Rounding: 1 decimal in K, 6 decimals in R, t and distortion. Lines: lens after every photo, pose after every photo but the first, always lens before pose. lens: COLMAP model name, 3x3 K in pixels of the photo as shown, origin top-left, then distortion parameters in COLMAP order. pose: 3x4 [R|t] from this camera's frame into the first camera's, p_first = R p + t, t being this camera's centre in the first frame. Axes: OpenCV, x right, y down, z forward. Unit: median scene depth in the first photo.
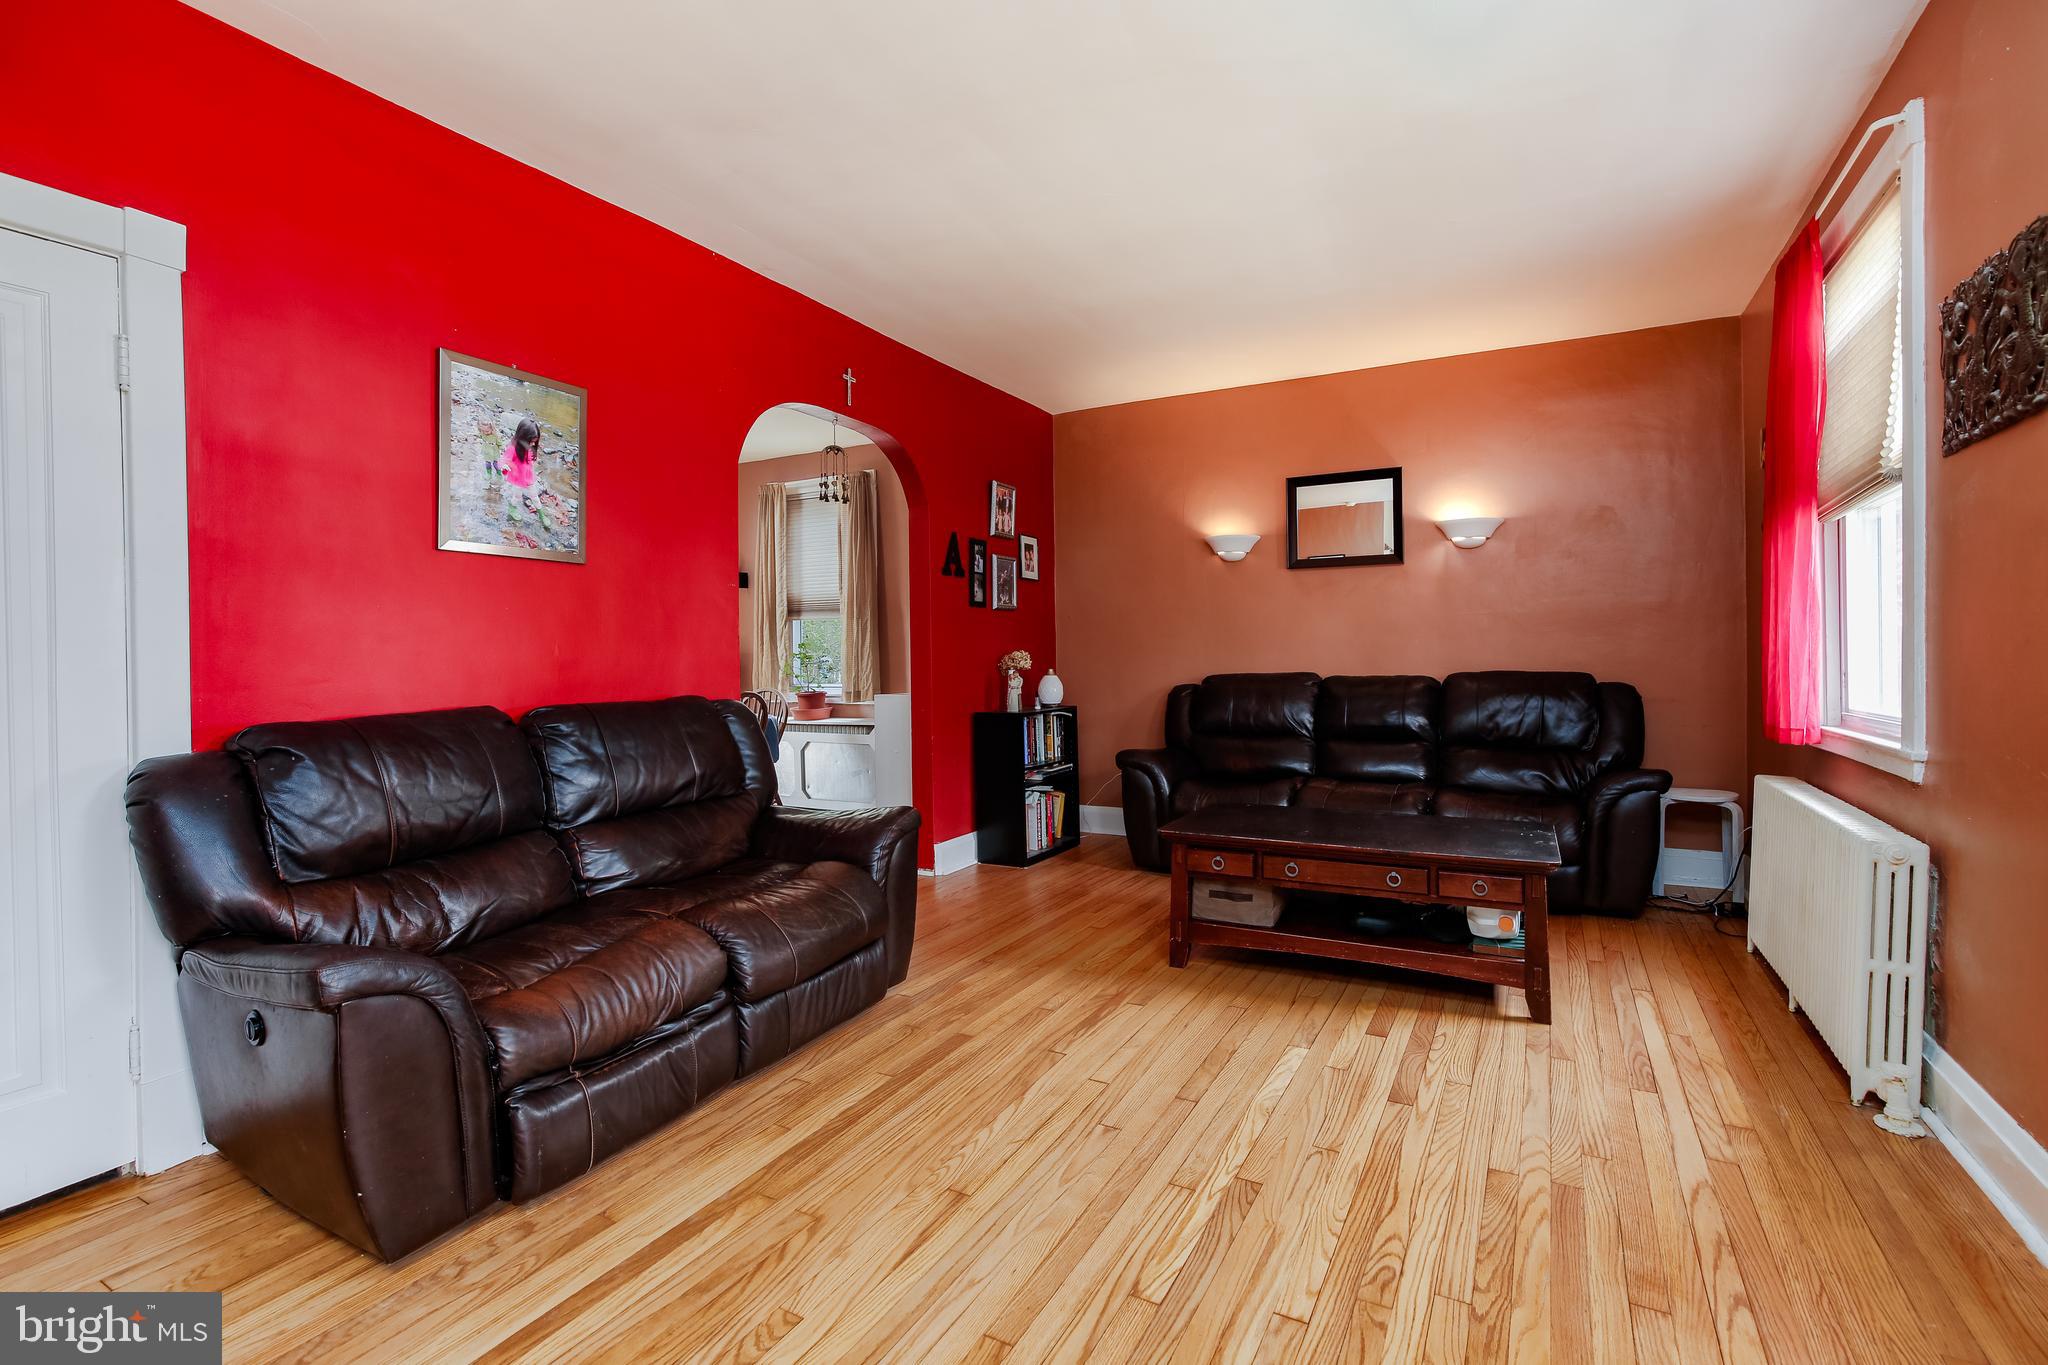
lens RADIAL K [[926.4, 0, 1031.3], [0, 926.4, 665.5], [0, 0, 1]] dist [-0.015403, 0.005119]
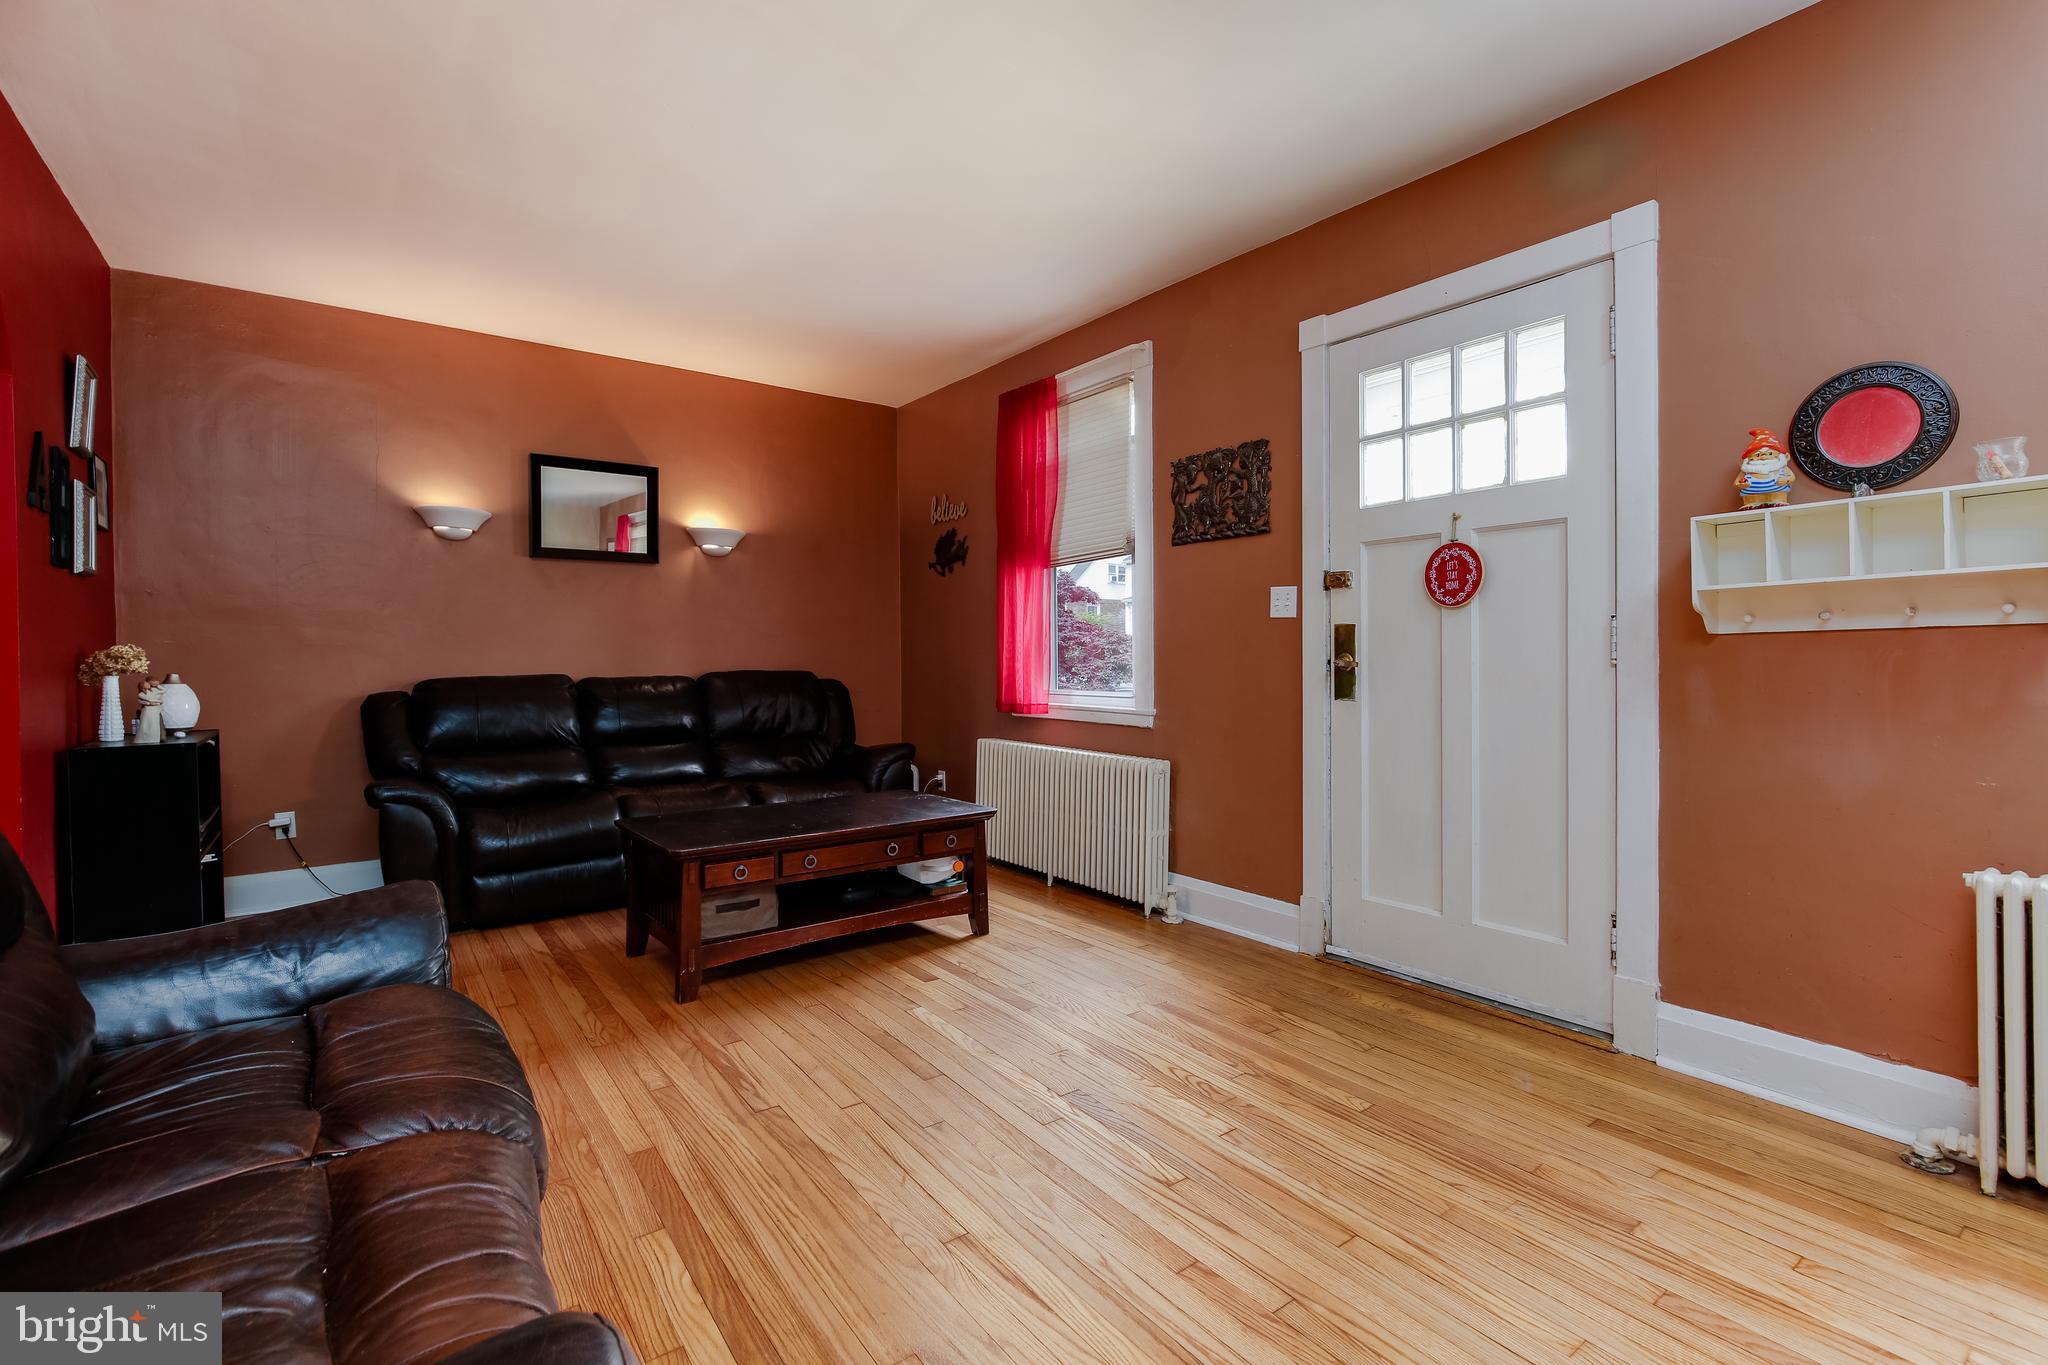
lens RADIAL K [[926.4, 0, 1031.3], [0, 926.4, 665.5], [0, 0, 1]] dist [-0.015403, 0.005119]
pose [[0.409240, -0.001493, 0.912425, -0.643175], [0.007370, 0.999971, -0.001670, 0.007877], [-0.912397, 0.007408, 0.409240, 0.411394]]
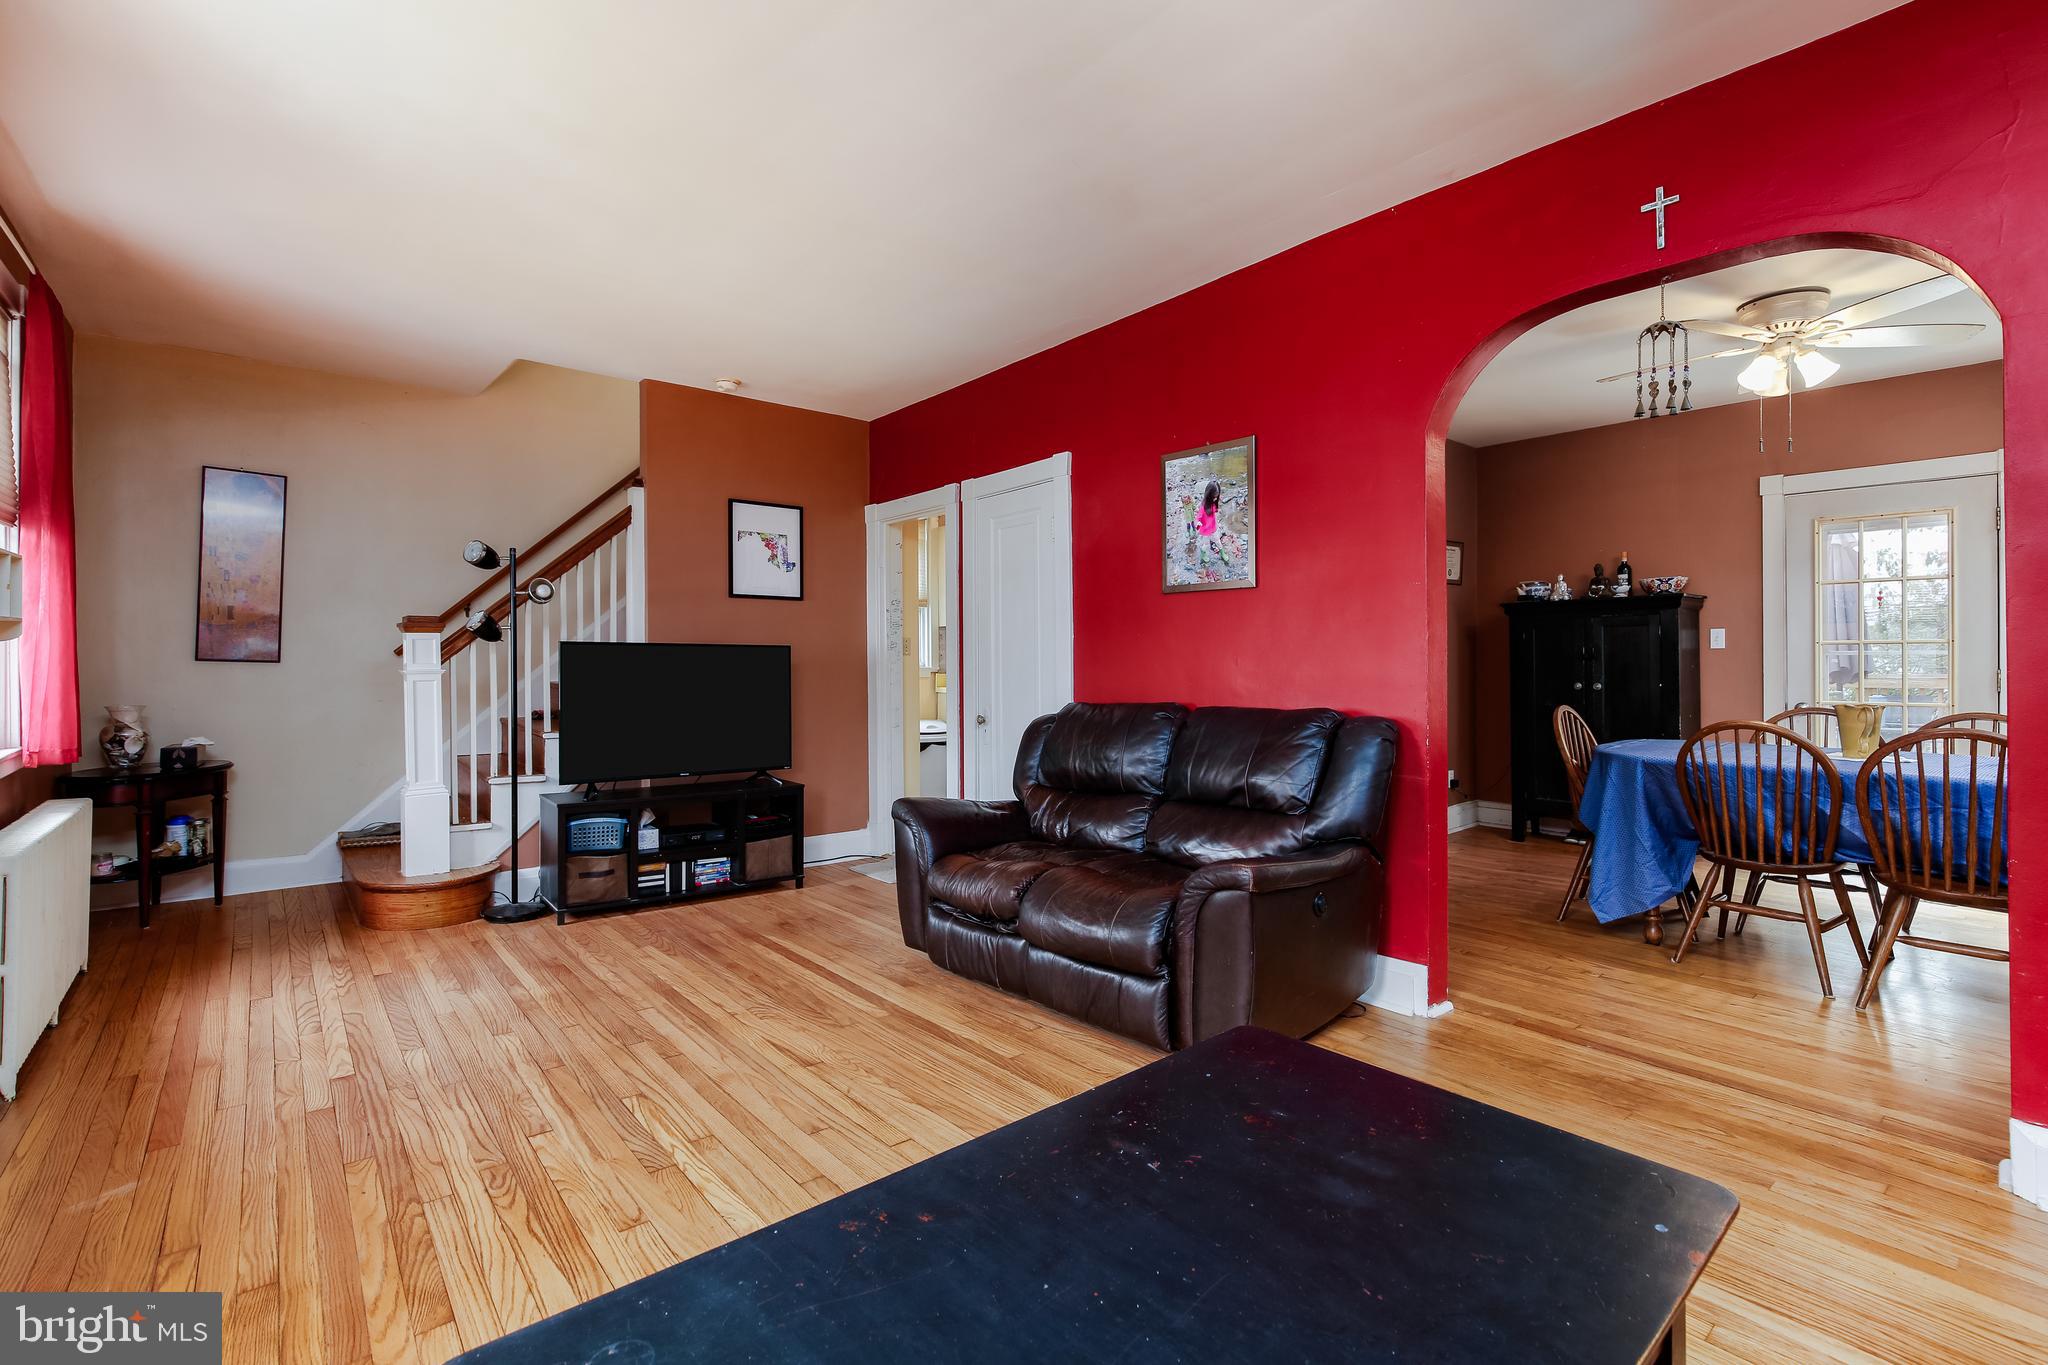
lens RADIAL K [[926.4, 0, 1031.3], [0, 926.4, 665.5], [0, 0, 1]] dist [-0.015403, 0.005119]
pose [[-0.358600, 0.010581, -0.933431, 0.795167], [-0.003490, 0.999914, 0.012676, -0.029272], [0.933485, 0.007804, -0.358532, 1.316869]]
